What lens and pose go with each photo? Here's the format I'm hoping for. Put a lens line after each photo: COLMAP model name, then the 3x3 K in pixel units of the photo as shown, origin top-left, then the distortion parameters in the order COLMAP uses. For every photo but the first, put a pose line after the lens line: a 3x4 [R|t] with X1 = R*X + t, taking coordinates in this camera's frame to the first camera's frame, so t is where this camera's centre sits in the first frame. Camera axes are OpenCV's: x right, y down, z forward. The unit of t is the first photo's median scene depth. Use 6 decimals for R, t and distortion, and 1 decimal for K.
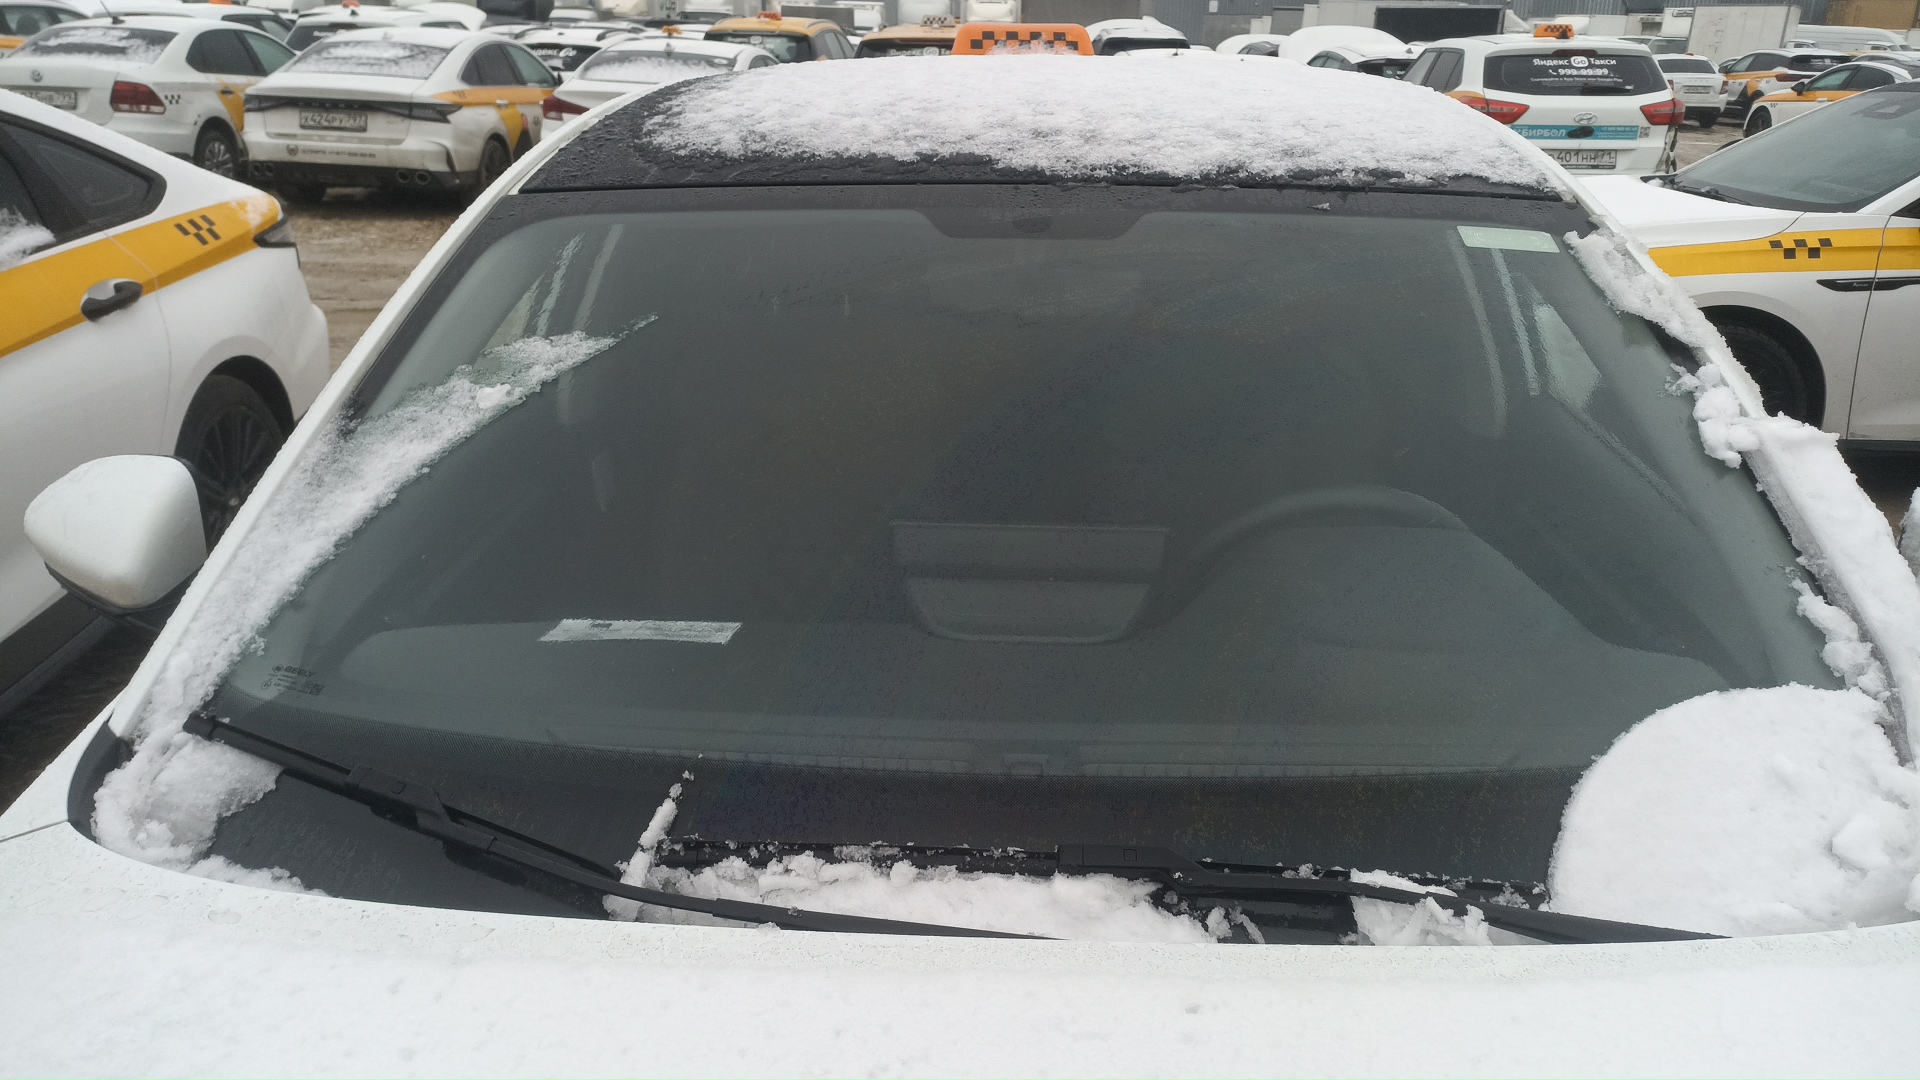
lens RADIAL K [[1369.6, 0, 960.0], [0, 1369.6, 540.0], [0, 0, 1]] dist [0.059212, -0.048901]
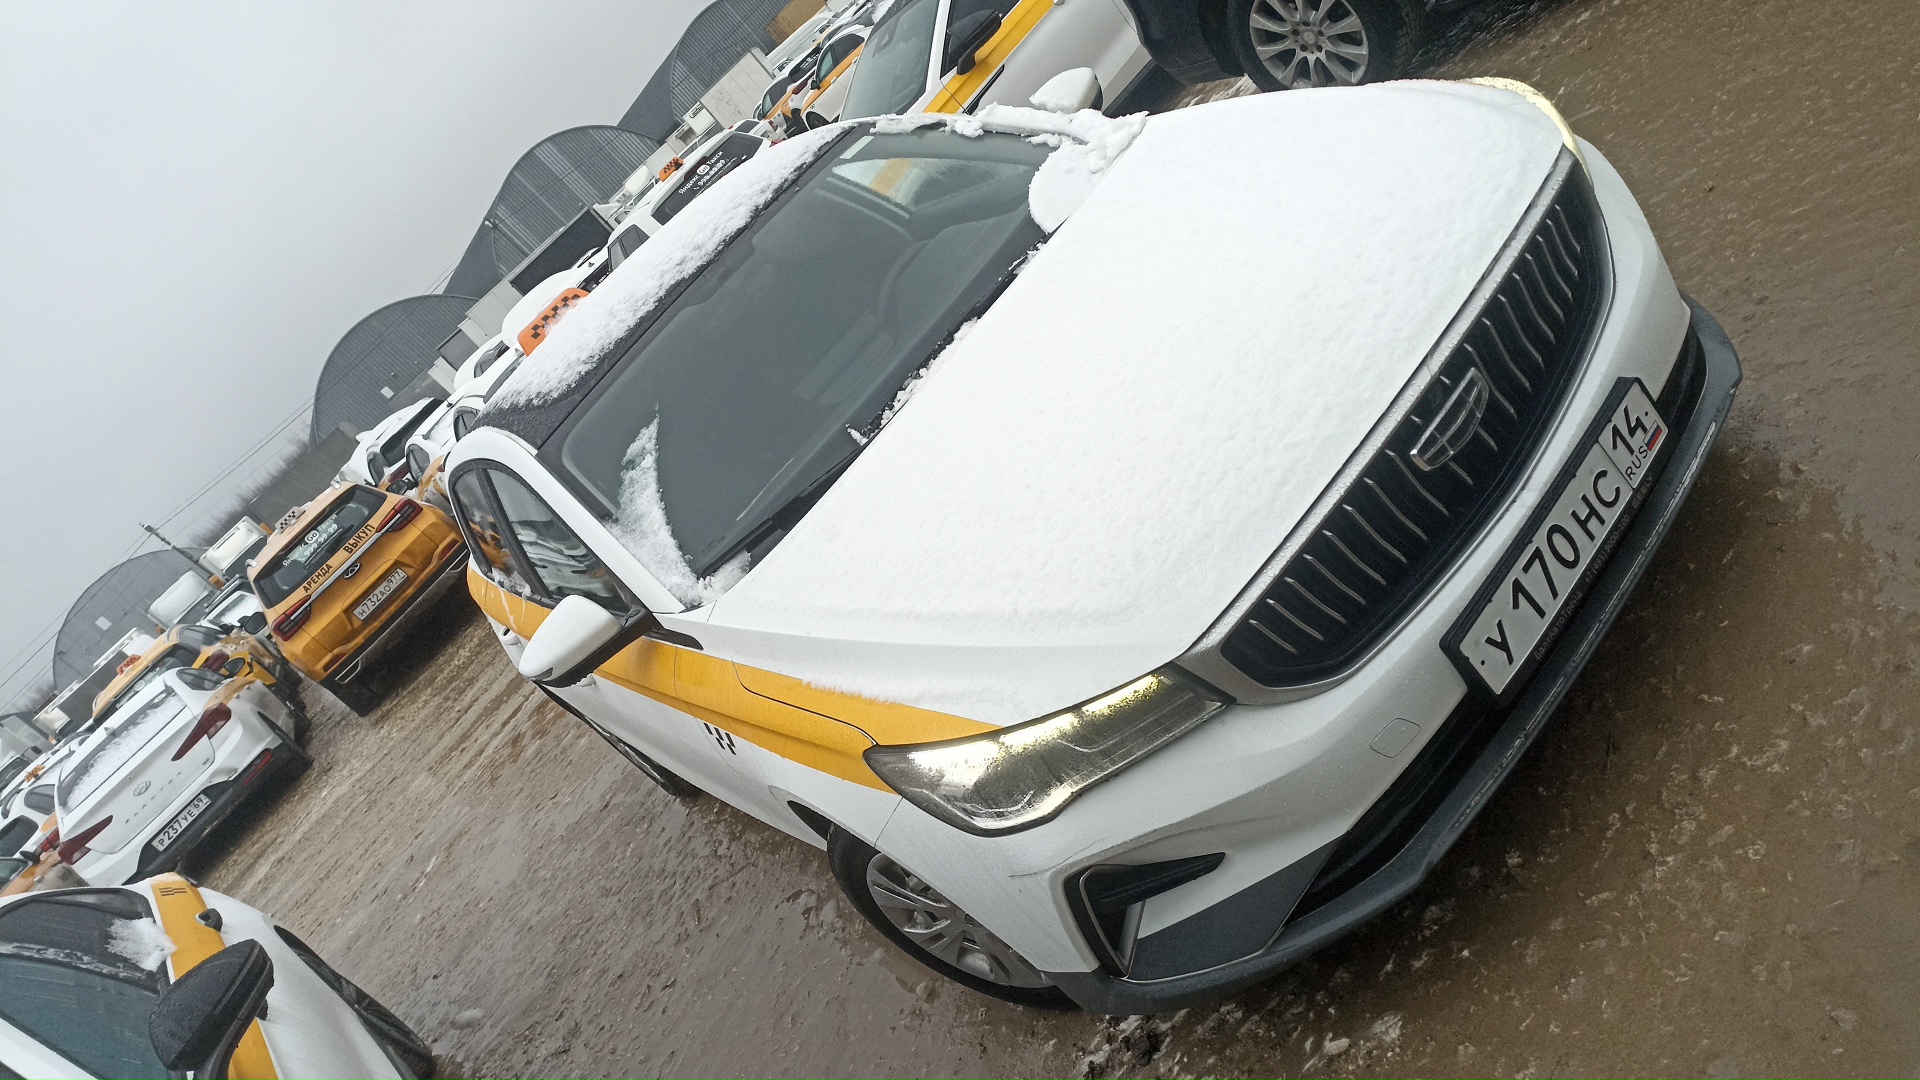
lens RADIAL K [[1369.6, 0, 960.0], [0, 1369.6, 540.0], [0, 0, 1]] dist [0.059212, -0.048901]
pose [[0.579546, -0.735026, 0.351942, -0.778402], [0.783832, 0.620943, 0.006087, 0.305837], [-0.223010, 0.272336, 0.936002, -1.001561]]
